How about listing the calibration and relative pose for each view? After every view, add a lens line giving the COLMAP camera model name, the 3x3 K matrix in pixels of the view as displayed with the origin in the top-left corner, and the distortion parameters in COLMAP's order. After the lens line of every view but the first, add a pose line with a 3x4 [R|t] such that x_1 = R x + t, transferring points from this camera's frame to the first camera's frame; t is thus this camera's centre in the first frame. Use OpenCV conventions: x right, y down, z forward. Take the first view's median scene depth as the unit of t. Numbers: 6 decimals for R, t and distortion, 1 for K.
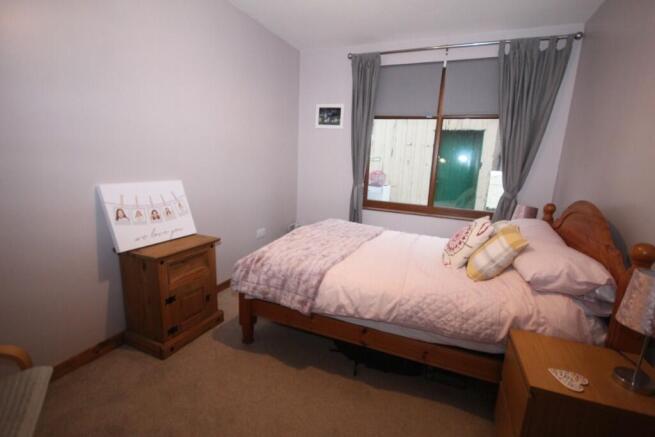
lens RADIAL K [[301.0, 0, 330.8], [0, 301.0, 214.1], [0, 0, 1]] dist [0.000168, -0.002731]
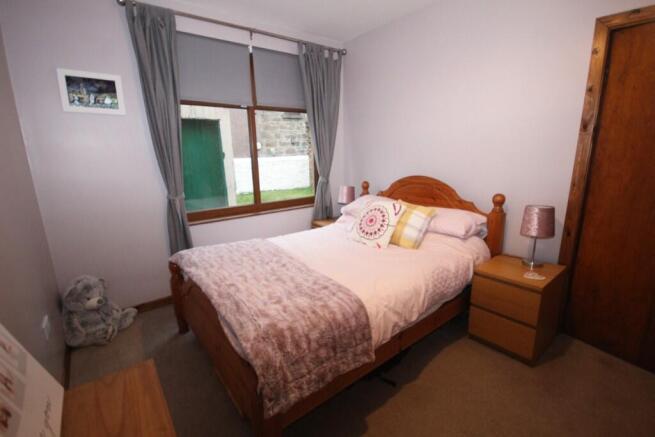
lens RADIAL K [[301.0, 0, 330.0], [0, 301.0, 217.0], [0, 0, 1]] dist [0.000168, -0.002731]
pose [[0.485465, -0.242414, 0.839976, -0.400705], [0.198451, 0.966264, 0.164165, -0.105662], [-0.851434, 0.086998, 0.517195, 0.362985]]
